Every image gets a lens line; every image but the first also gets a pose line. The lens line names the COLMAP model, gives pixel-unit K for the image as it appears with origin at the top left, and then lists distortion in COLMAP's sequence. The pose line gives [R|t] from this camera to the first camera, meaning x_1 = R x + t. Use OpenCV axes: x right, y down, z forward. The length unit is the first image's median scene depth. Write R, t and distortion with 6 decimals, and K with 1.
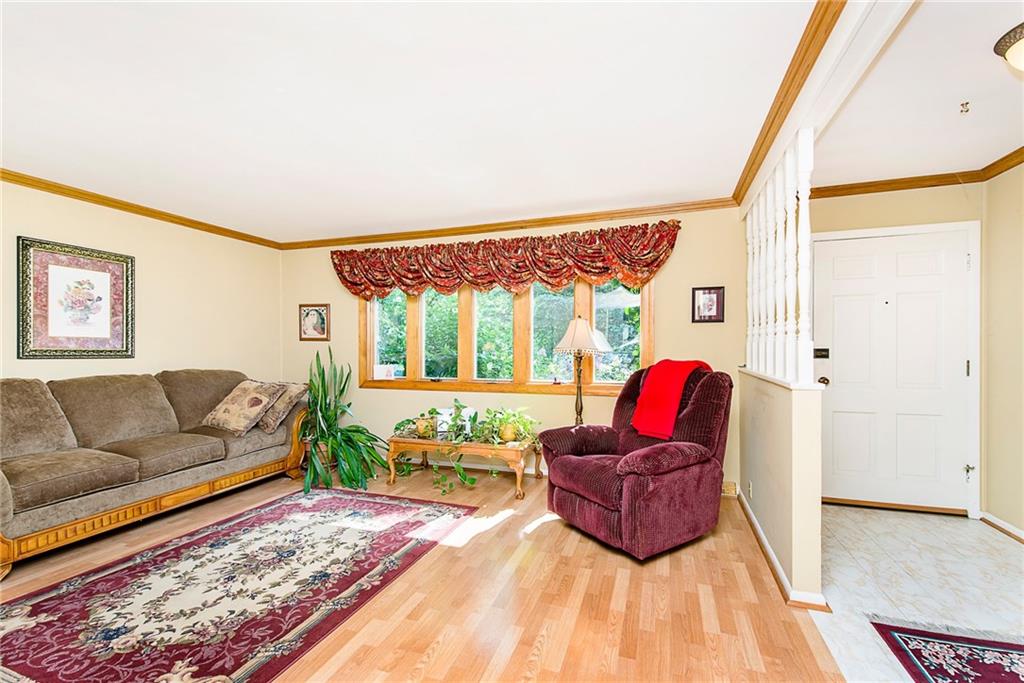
lens RADIAL K [[434.3, 0, 512.6], [0, 434.3, 350.3], [0, 0, 1]] dist [0.026476, -0.010008]
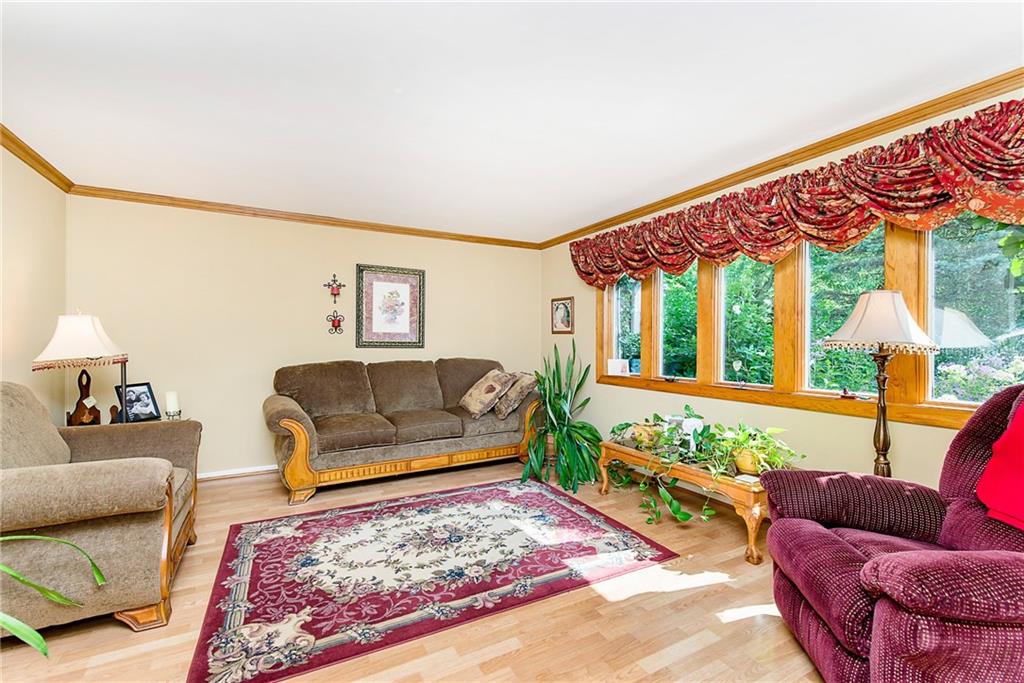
lens RADIAL K [[434.3, 0, 507.7], [0, 434.3, 339.1], [0, 0, 1]] dist [0.026476, -0.010008]
pose [[0.736348, -0.001312, -0.676602, 0.195095], [-0.006576, 0.999937, -0.009096, 0.001266], [0.676571, 0.011147, 0.736293, 0.227896]]
